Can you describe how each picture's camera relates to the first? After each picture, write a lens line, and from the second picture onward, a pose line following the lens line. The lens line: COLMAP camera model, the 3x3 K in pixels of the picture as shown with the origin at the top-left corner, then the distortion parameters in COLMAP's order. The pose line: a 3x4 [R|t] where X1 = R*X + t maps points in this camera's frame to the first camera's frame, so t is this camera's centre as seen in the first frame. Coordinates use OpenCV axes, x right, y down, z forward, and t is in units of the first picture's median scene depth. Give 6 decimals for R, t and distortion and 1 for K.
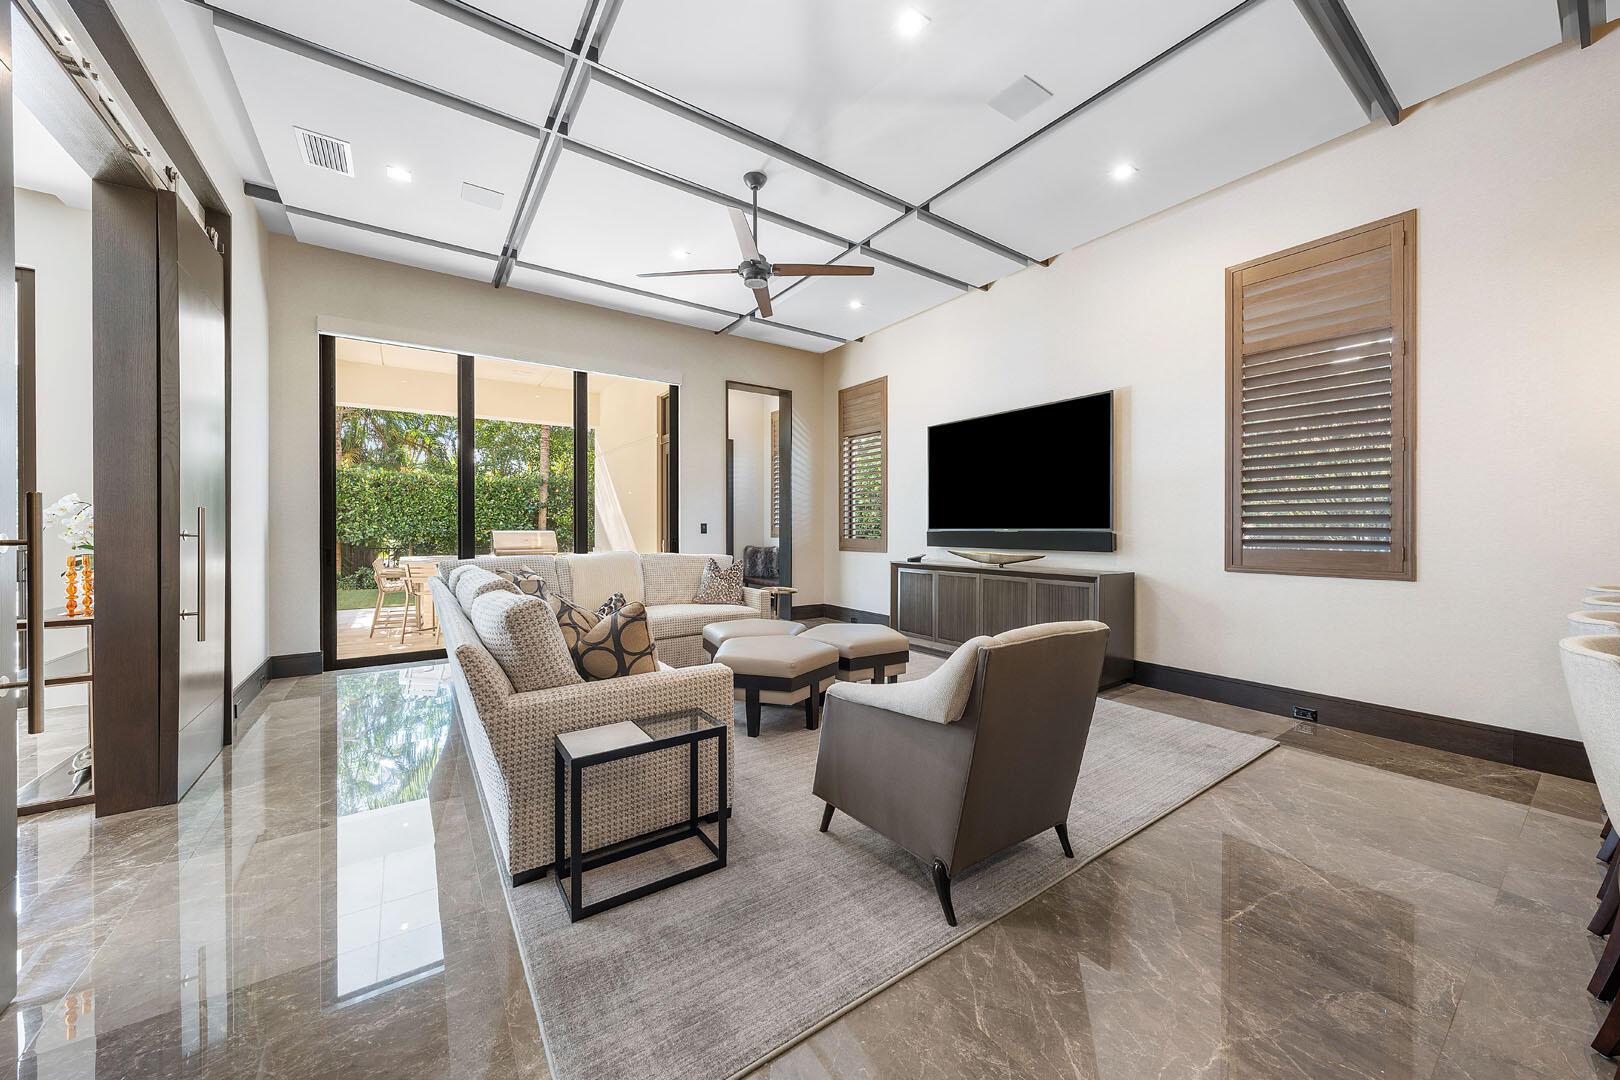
lens RADIAL K [[563.1, 0, 810.5], [0, 563.1, 529.8], [0, 0, 1]] dist [-0.000783, -0.000063]
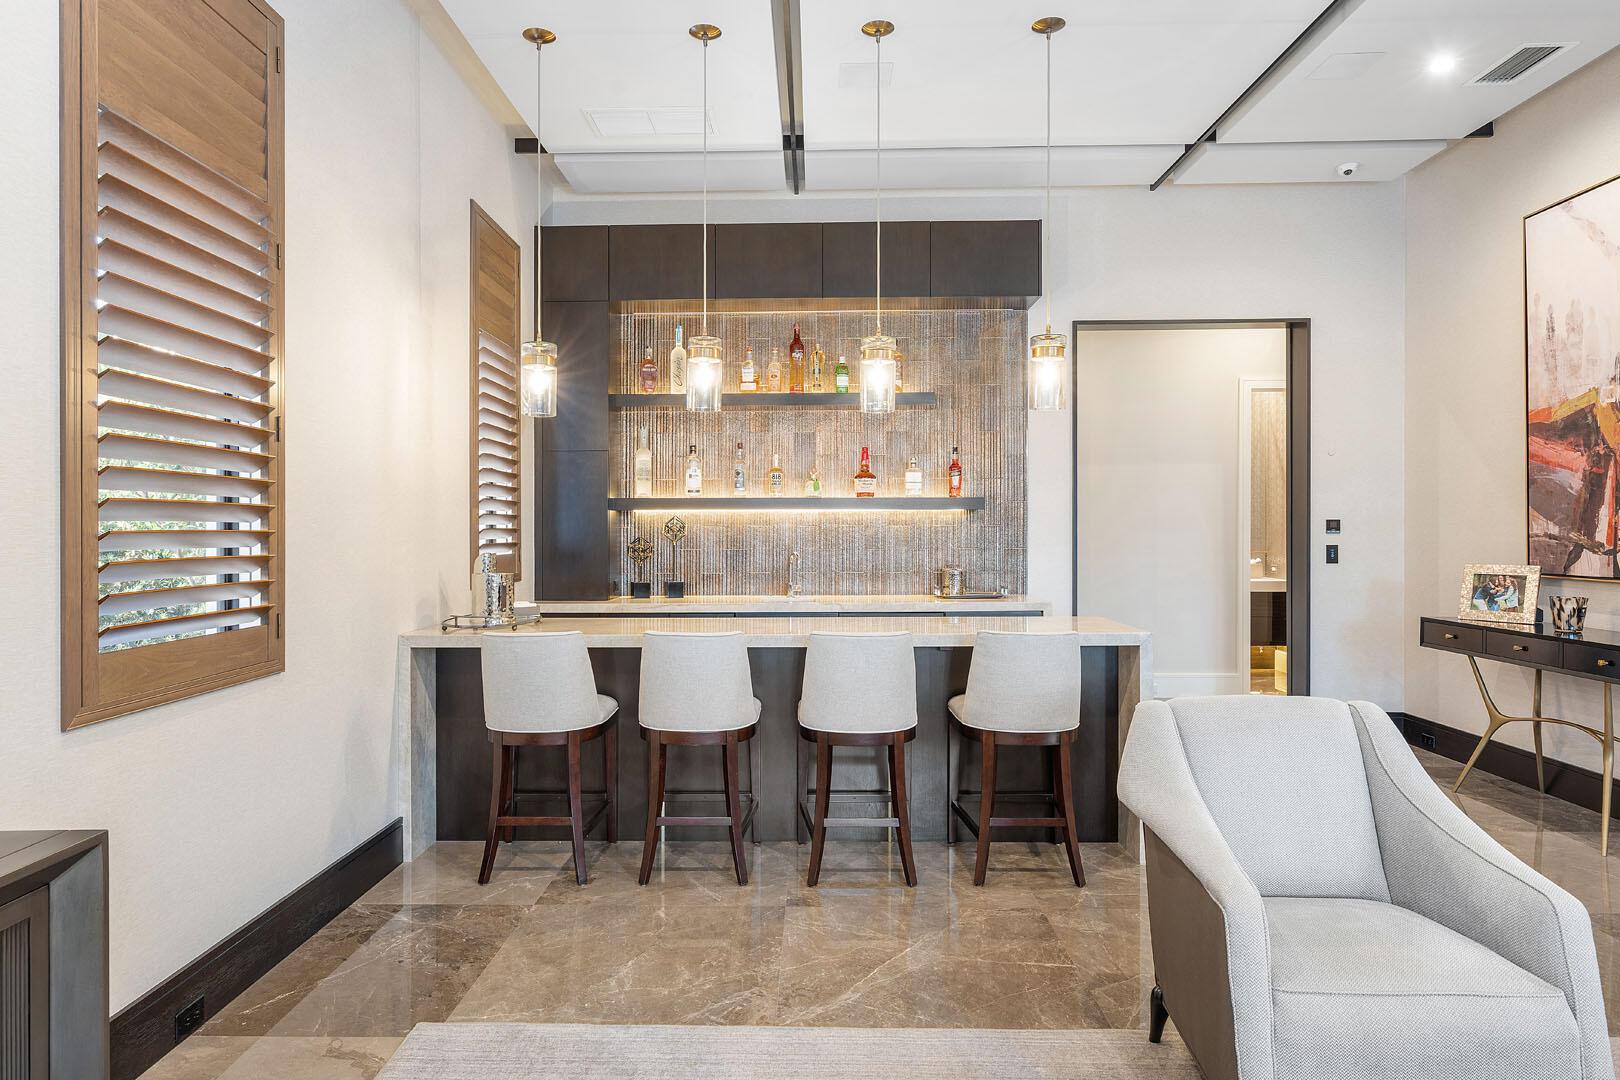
lens RADIAL K [[987.6, 0, 808.0], [0, 987.6, 533.2], [0, 0, 1]] dist [-0.003297, 0.003516]
pose [[-0.815574, -0.008683, 0.578588, 0.041334], [0.003108, 0.999807, 0.019386, -0.049978], [-0.578645, 0.017609, -0.815390, 1.079376]]
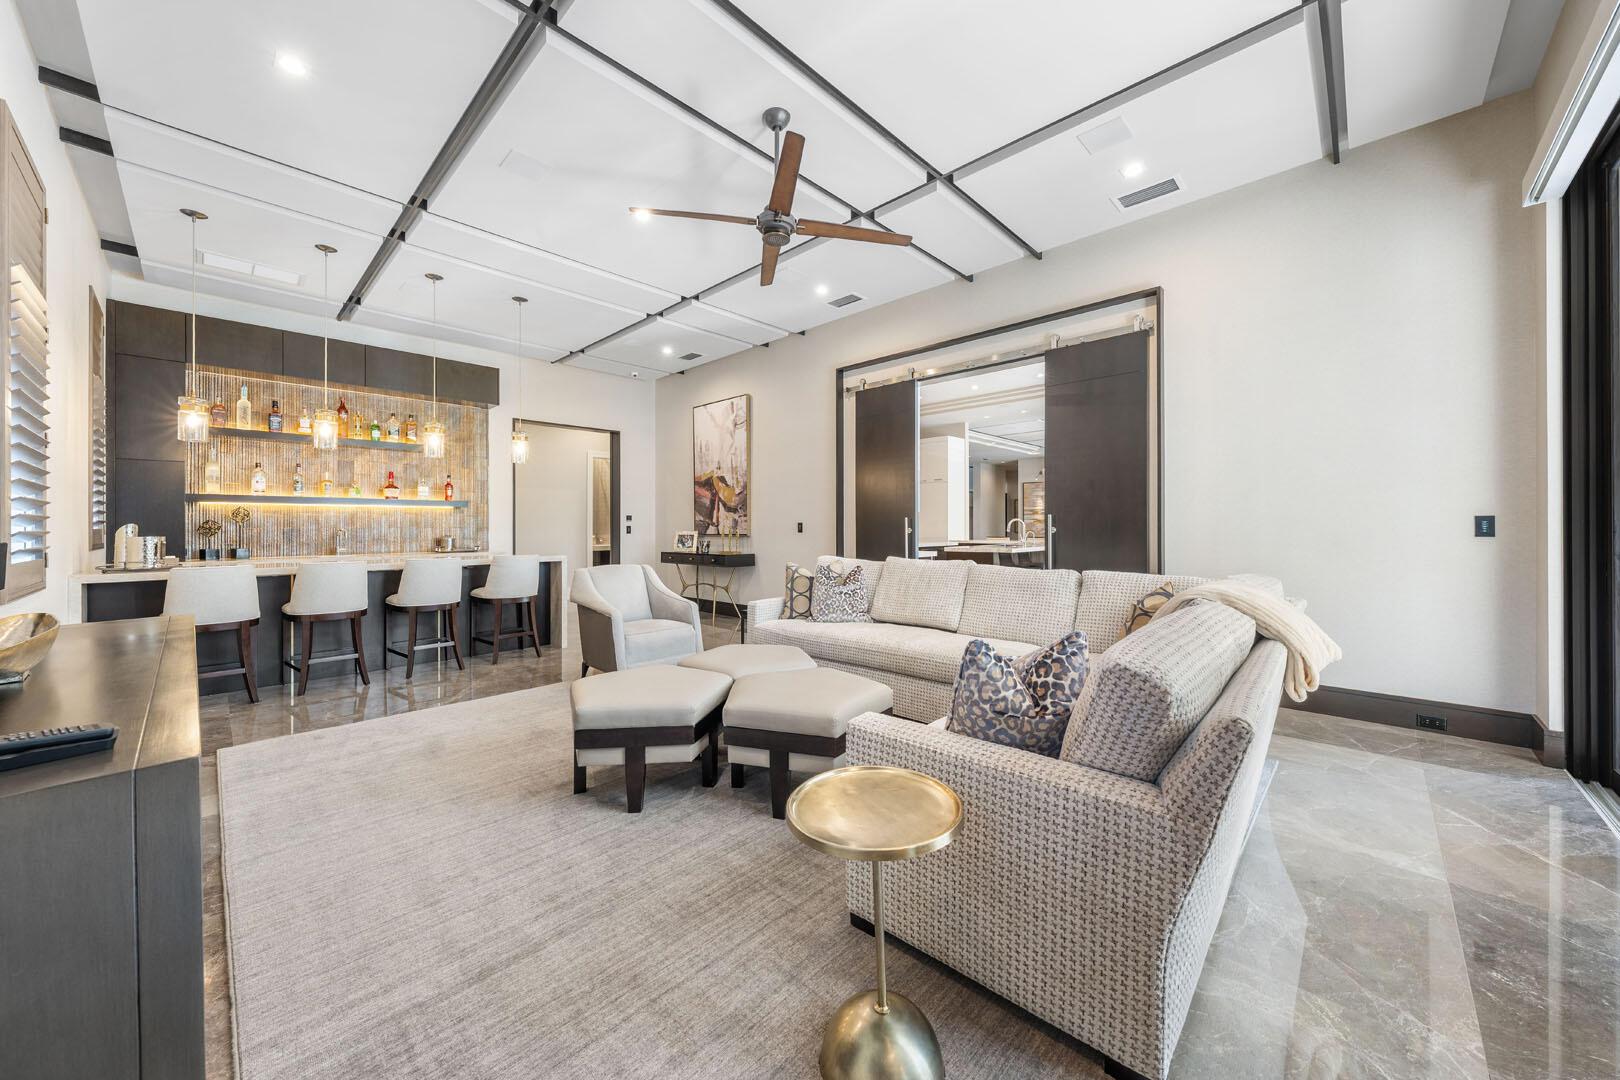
lens RADIAL K [[578.7, 0, 825.9], [0, 578.7, 523.5], [0, 0, 1]] dist [0.000379, 0.000062]
pose [[-0.977052, -0.006124, -0.212913, -0.015778], [-0.006890, 0.999972, 0.002854, -0.004910], [0.212890, 0.004255, -0.977067, 1.919134]]
